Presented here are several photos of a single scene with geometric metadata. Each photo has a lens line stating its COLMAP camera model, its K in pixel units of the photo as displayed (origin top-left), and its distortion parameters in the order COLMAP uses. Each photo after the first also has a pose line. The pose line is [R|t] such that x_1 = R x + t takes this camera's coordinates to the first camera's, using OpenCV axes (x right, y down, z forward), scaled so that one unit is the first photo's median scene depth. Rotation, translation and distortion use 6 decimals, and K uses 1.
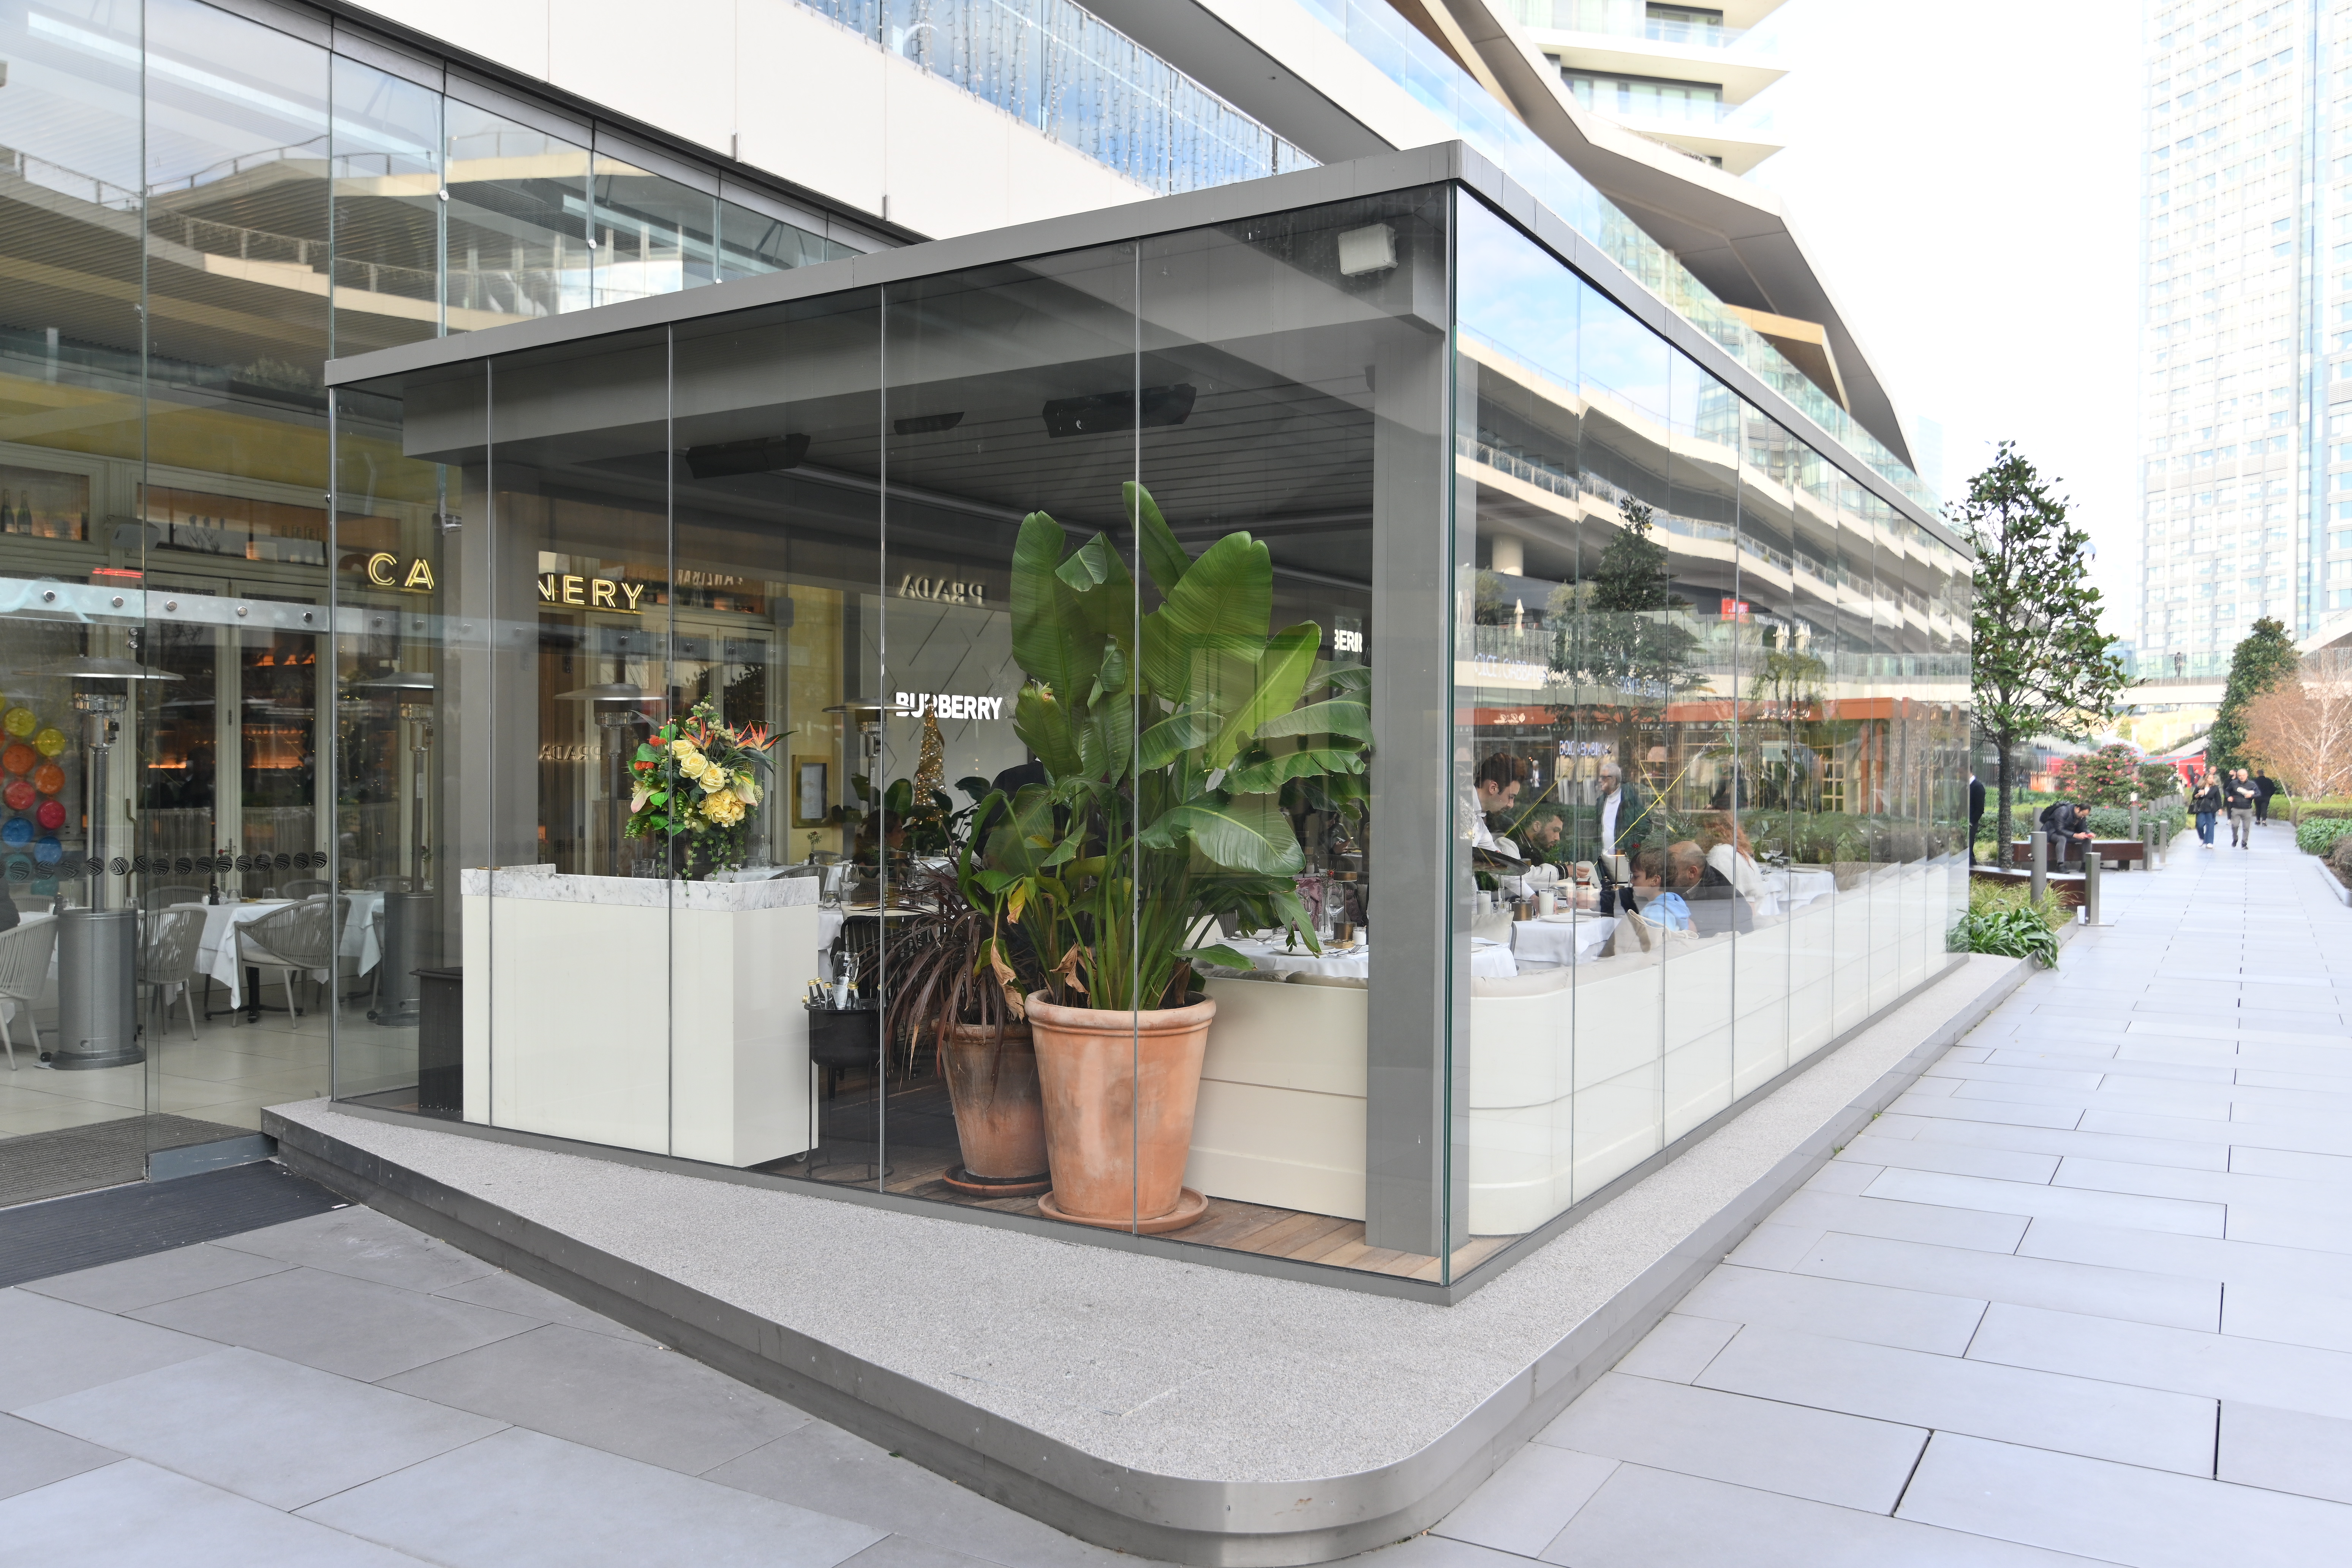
lens RADIAL K [[1785.3, 0, 1176.0], [0, 1785.3, 784.0], [0, 0, 1]] dist [0.001900, -0.002785]
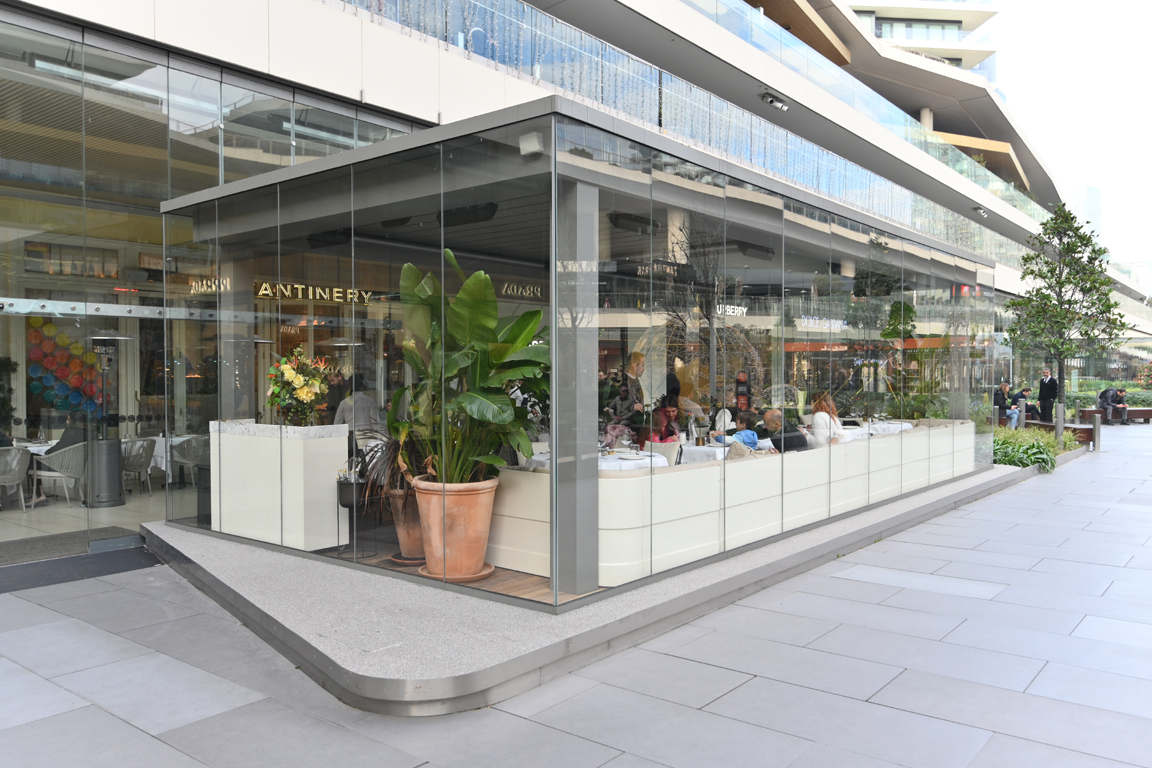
lens RADIAL K [[873.8, 0, 576.0], [0, 873.8, 384.0], [0, 0, 1]] dist [-0.001068, 0.005196]
pose [[0.990993, -0.005380, -0.133808, 0.240389], [0.005737, 0.999981, 0.002288, -0.000021], [0.133793, -0.003035, 0.991005, -0.061810]]
